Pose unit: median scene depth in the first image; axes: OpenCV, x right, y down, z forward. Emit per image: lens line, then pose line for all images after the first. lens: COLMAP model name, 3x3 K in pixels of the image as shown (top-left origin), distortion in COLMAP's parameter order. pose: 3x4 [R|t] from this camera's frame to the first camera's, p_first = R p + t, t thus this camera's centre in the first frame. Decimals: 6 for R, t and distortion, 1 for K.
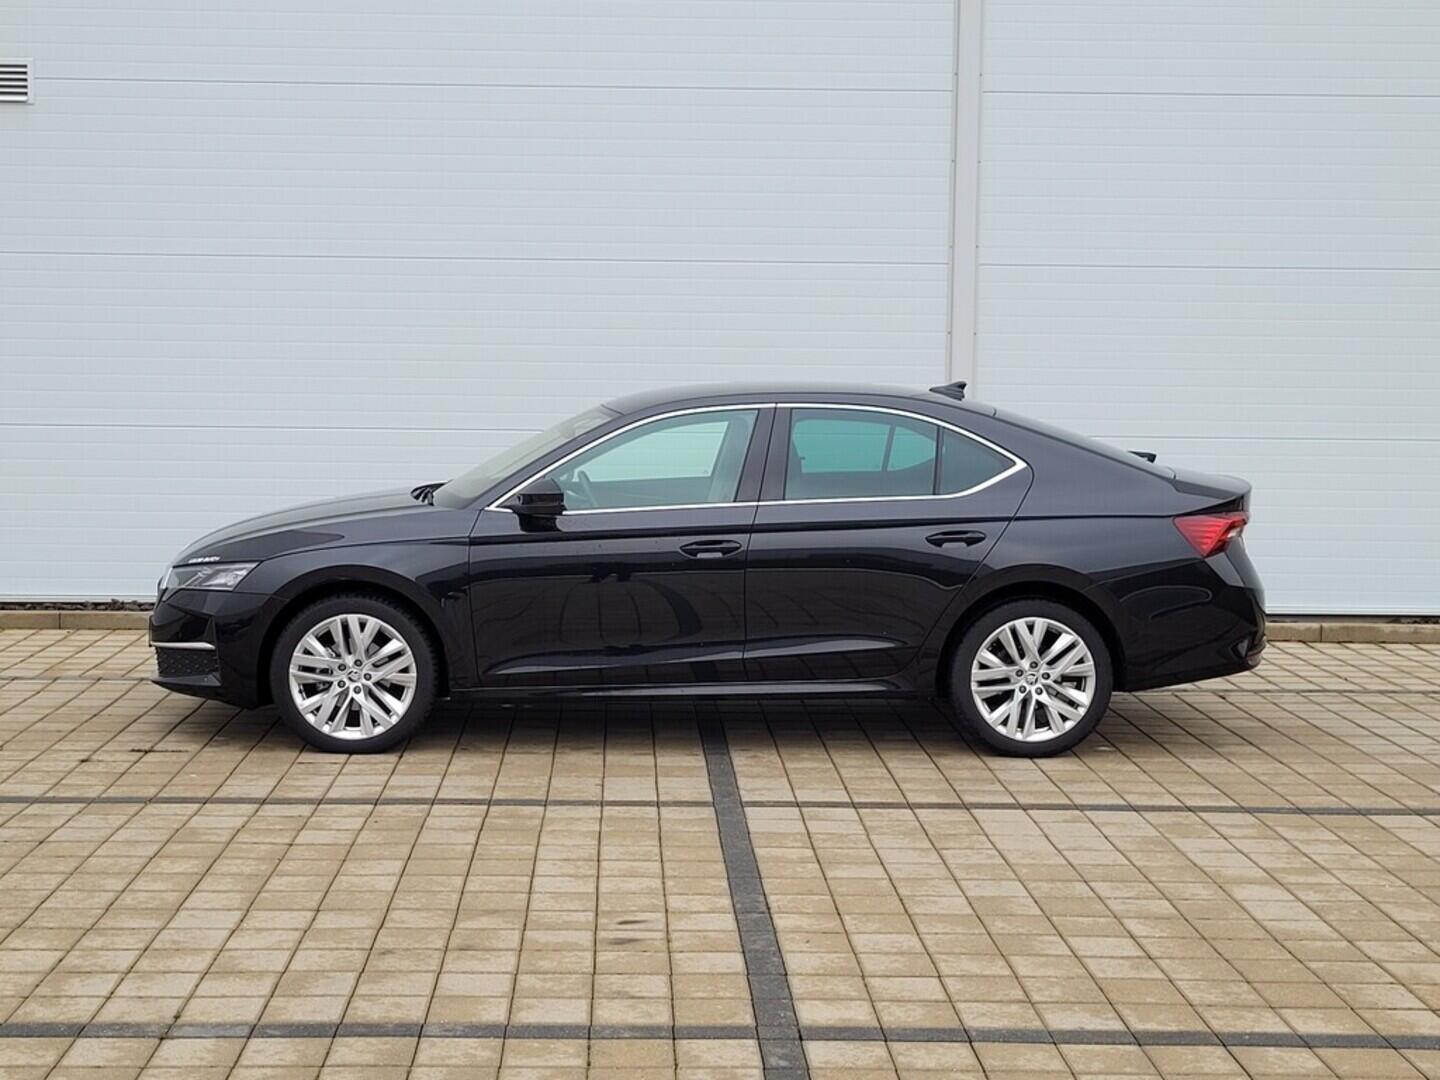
lens RADIAL K [[2111.7, 0, 720.0], [0, 2111.7, 540.0], [0, 0, 1]] dist [0.072084, 0.019427]
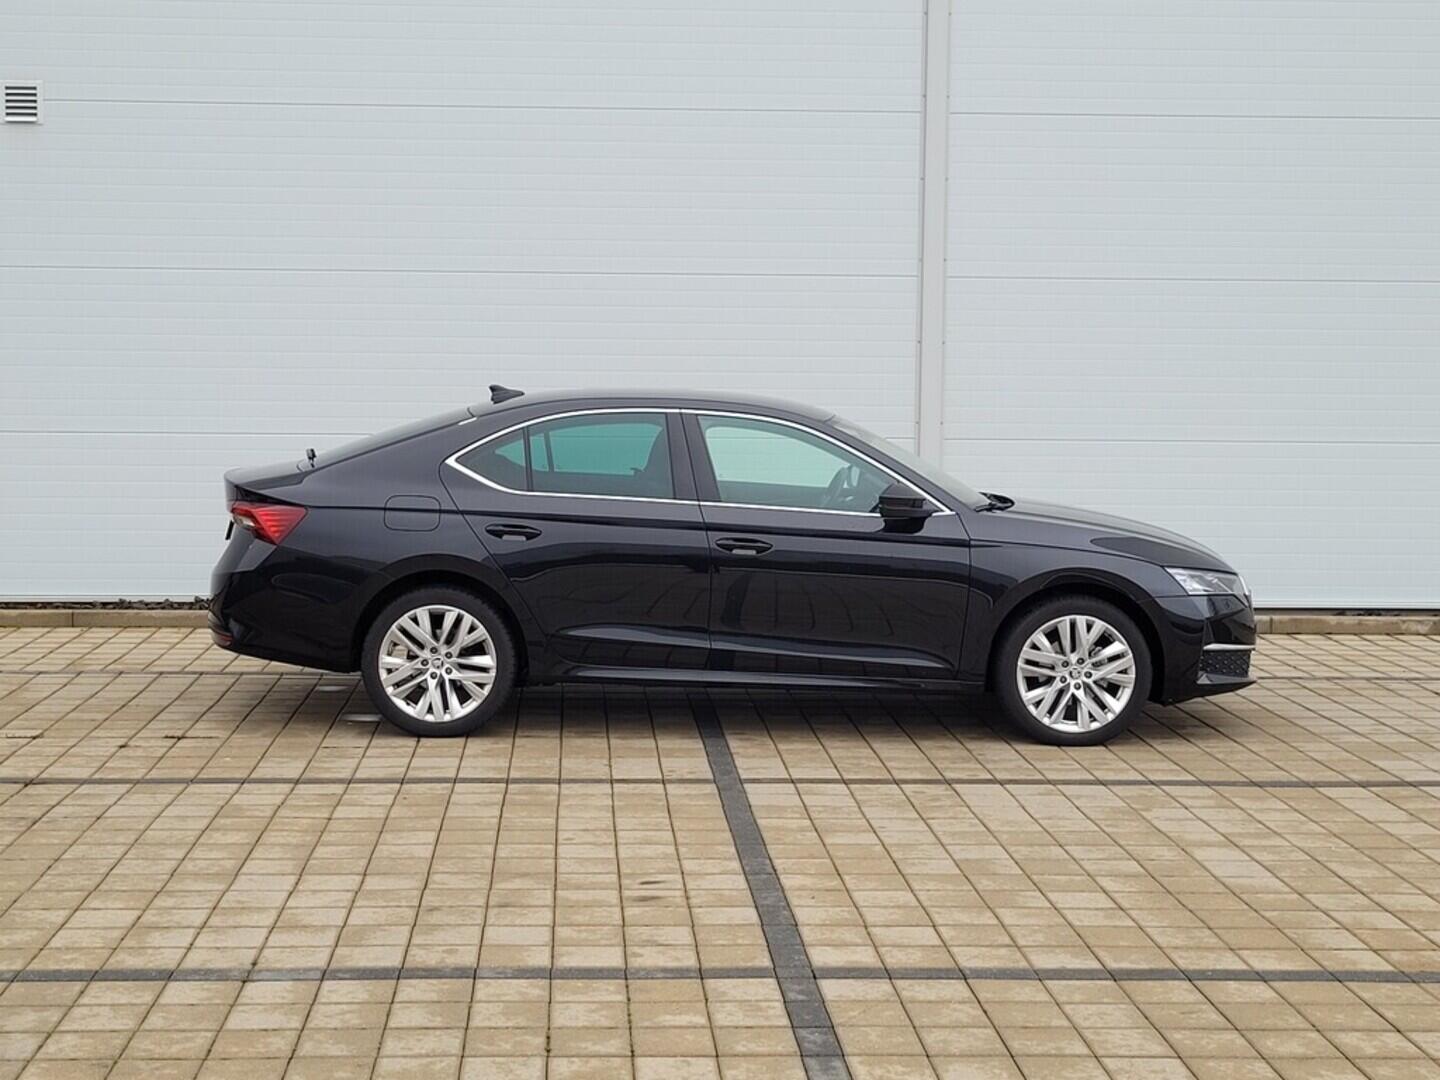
lens RADIAL K [[2111.7, 0, 720.0], [0, 2111.7, 540.0], [0, 0, 1]] dist [0.072084, 0.019427]
pose [[0.999734, -0.004451, 0.022640, -0.027182], [0.004495, 0.999988, -0.001915, 0.004176], [-0.022631, 0.002016, 0.999742, -0.089763]]
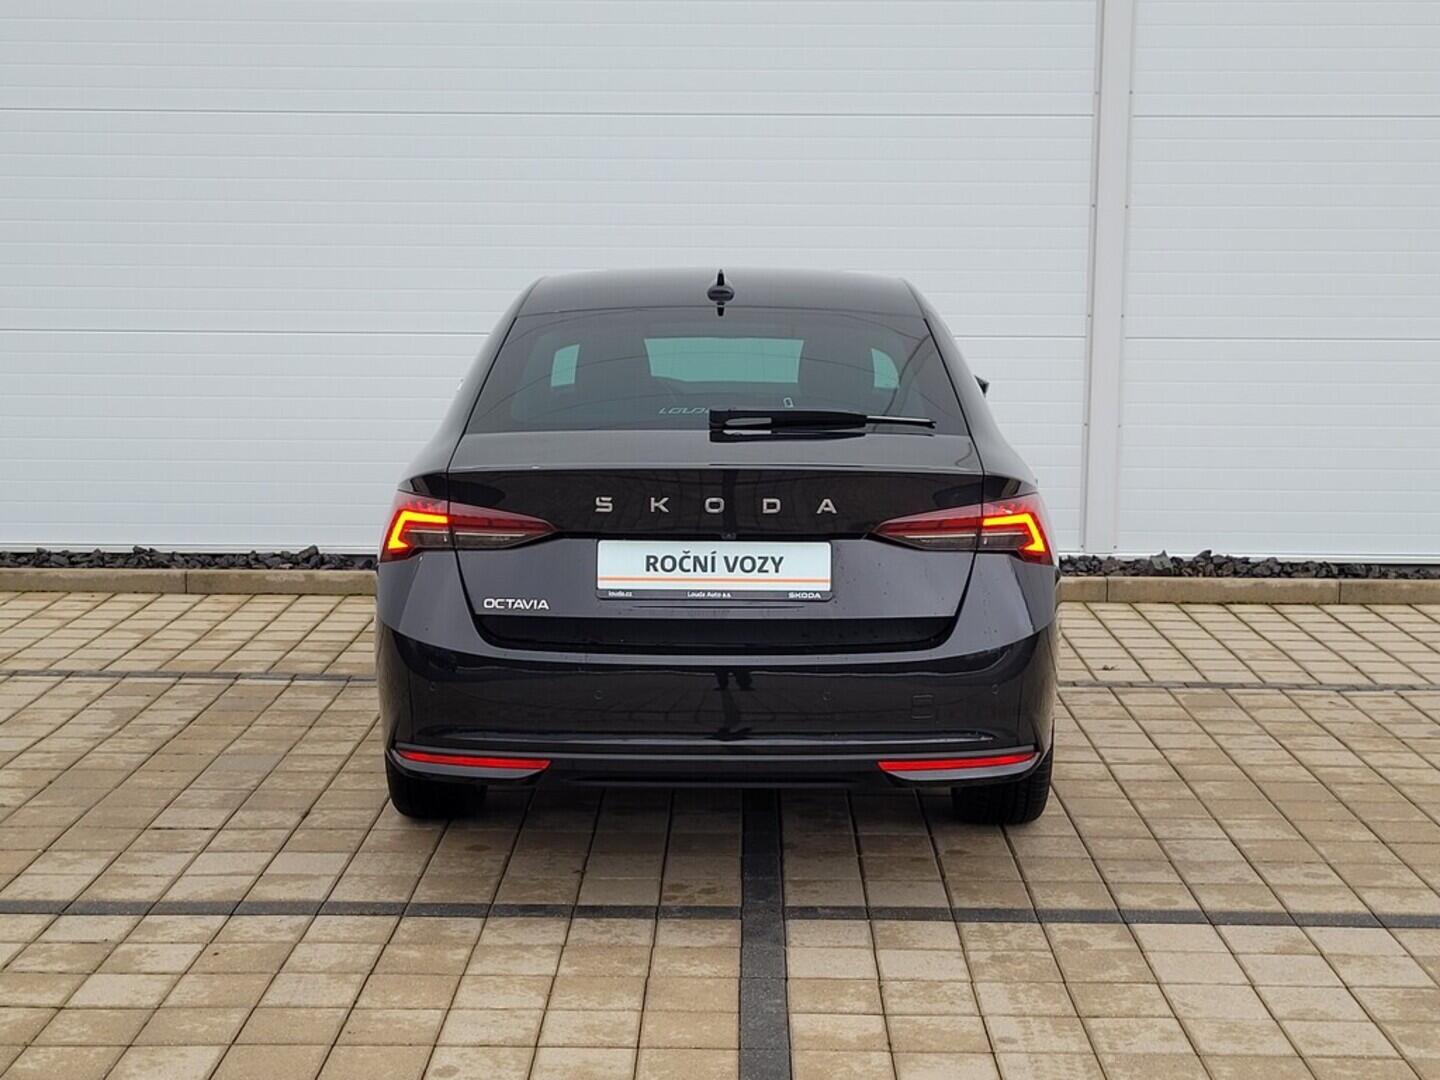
lens RADIAL K [[2111.7, 0, 720.0], [0, 2111.7, 540.0], [0, 0, 1]] dist [0.072084, 0.019427]
pose [[0.998282, 0.001531, -0.058567, 0.033148], [0.001511, 0.998653, 0.051868, -0.030193], [0.058568, -0.051868, 0.996935, 0.383485]]
